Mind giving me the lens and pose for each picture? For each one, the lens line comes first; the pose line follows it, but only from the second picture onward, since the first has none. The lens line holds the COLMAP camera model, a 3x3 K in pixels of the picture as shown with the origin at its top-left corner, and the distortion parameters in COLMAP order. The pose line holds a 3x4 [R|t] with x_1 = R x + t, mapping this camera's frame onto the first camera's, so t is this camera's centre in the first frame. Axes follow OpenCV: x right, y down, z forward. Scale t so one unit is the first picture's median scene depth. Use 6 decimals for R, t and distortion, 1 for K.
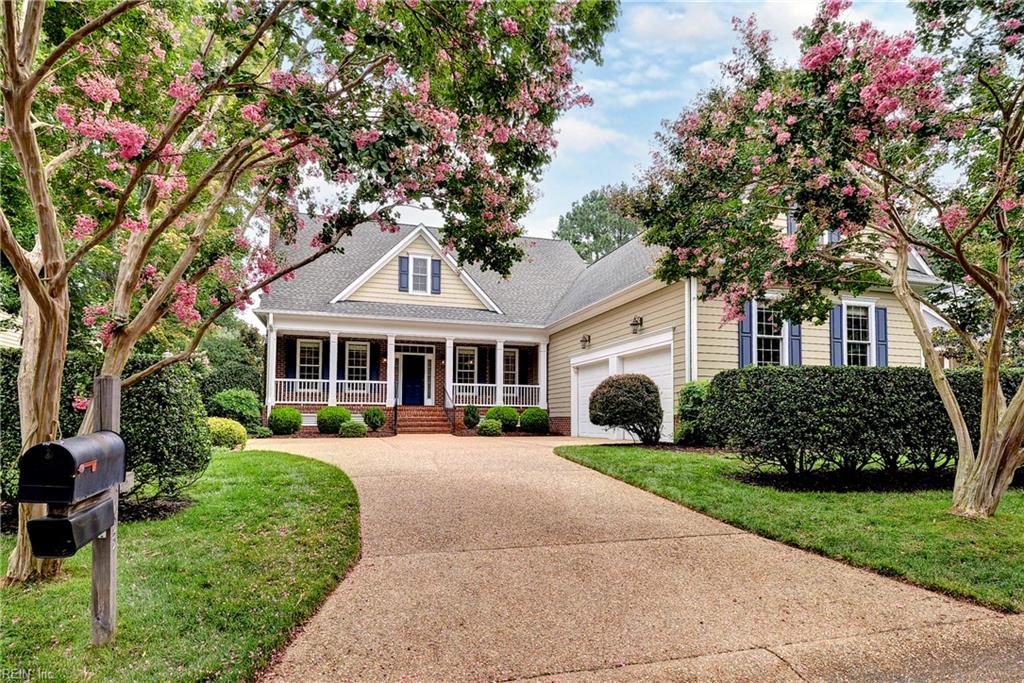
lens RADIAL K [[551.9, 0, 516.7], [0, 551.9, 351.4], [0, 0, 1]] dist [0.017146, -0.002254]
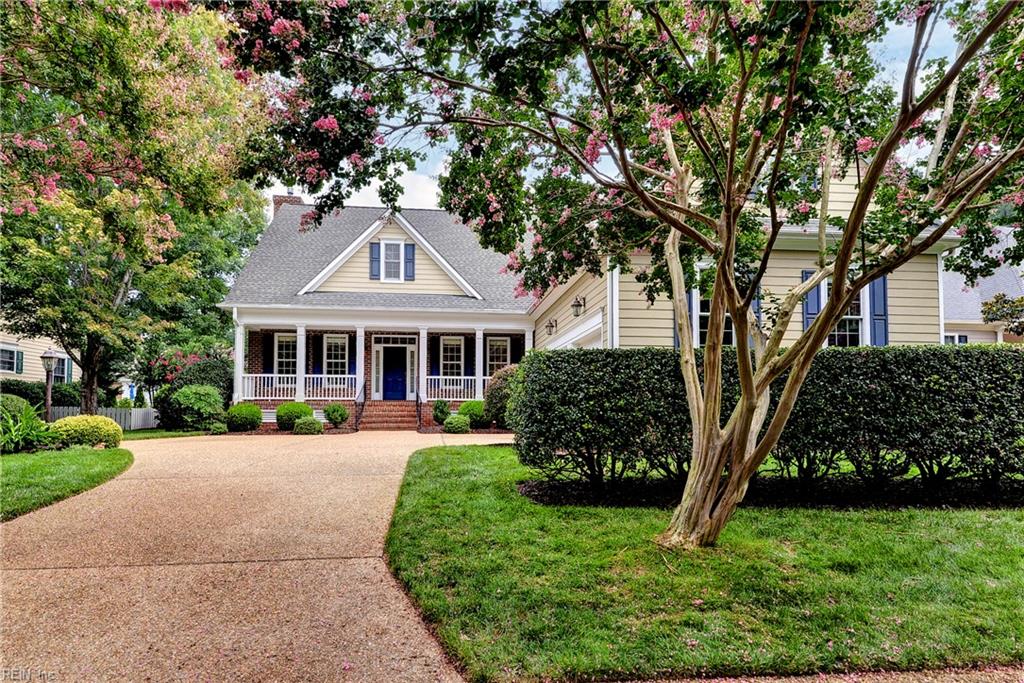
lens RADIAL K [[586.8, 0, 512.3], [0, 586.8, 343.2], [0, 0, 1]] dist [0.034313, -0.002935]
pose [[0.984035, -0.023437, -0.176424, 0.207963], [0.023488, 0.999722, -0.001796, 0.007667], [0.176417, -0.002377, 0.984313, 0.055854]]
